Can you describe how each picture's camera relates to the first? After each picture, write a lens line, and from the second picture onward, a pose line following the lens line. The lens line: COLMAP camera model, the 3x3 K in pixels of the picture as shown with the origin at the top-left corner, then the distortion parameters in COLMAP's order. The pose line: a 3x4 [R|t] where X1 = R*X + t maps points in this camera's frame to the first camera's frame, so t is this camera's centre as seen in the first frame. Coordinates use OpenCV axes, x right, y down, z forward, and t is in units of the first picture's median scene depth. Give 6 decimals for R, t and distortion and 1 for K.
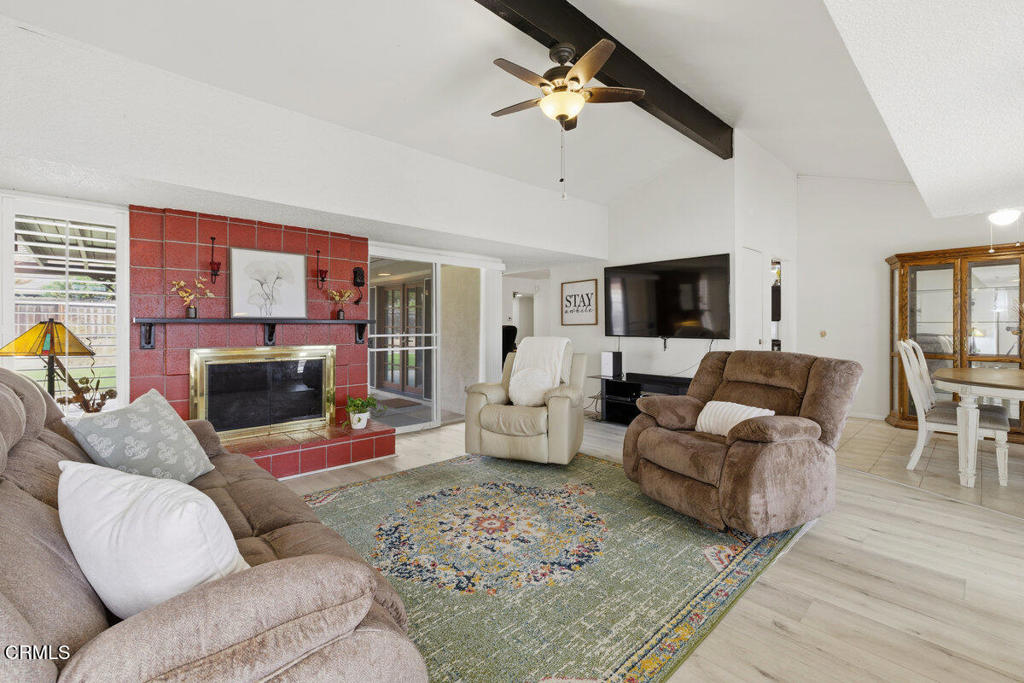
lens RADIAL K [[432.4, 0, 510.2], [0, 432.4, 330.3], [0, 0, 1]] dist [0.004798, -0.000315]
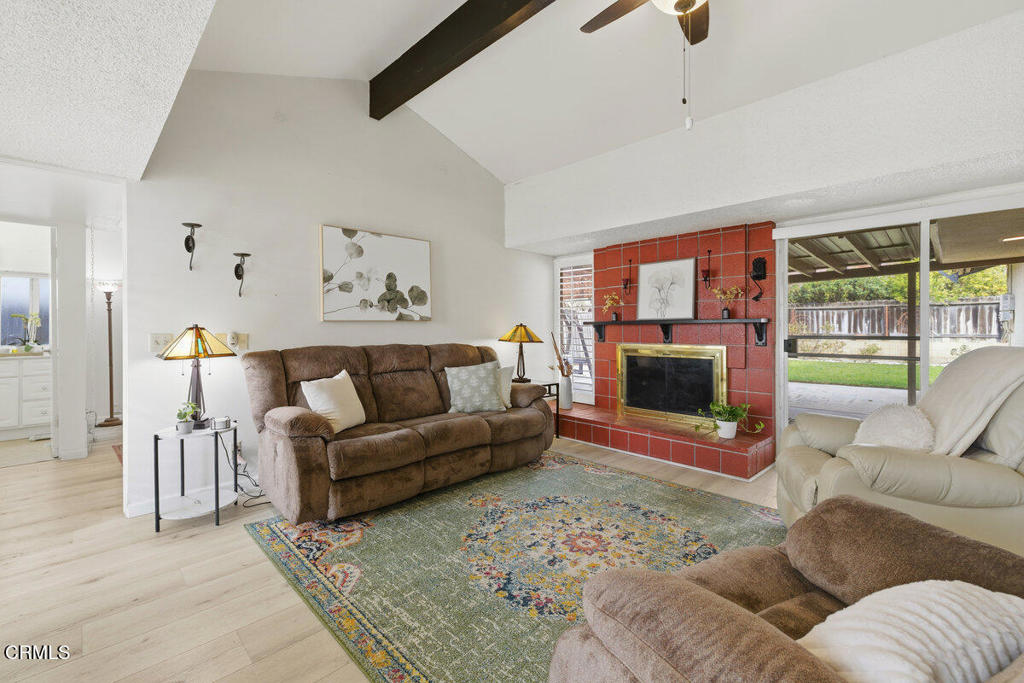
lens RADIAL K [[432.4, 0, 510.2], [0, 432.4, 330.3], [0, 0, 1]] dist [0.004798, -0.000315]
pose [[0.044594, 0.004952, -0.998993, 0.735171], [-0.003909, 0.999981, 0.004782, -0.003511], [0.998998, 0.003691, 0.044613, 0.682813]]
